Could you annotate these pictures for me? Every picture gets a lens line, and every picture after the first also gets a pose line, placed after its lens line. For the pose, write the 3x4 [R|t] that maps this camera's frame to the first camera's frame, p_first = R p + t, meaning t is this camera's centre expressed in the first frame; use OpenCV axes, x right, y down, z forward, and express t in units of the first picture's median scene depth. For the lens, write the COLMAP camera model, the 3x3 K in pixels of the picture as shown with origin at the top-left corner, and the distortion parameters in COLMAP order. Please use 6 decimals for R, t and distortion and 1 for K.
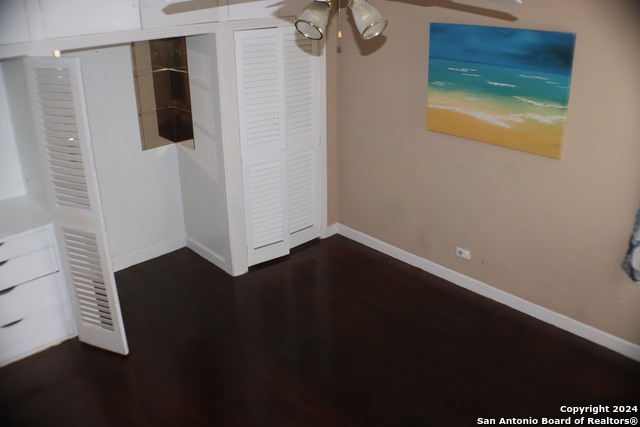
lens RADIAL K [[559.1, 0, 320.0], [0, 559.1, 213.5], [0, 0, 1]] dist [-0.150877, 0.016241]
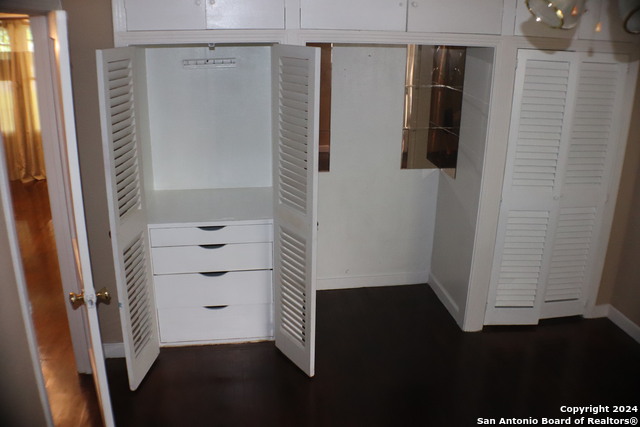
lens RADIAL K [[559.1, 0, 320.0], [0, 559.1, 213.5], [0, 0, 1]] dist [-0.150877, 0.016241]
pose [[0.827871, 0.210093, -0.520087, 0.090820], [-0.245367, 0.969430, 0.001033, -0.013137], [0.504405, 0.126757, 0.854113, 0.189870]]
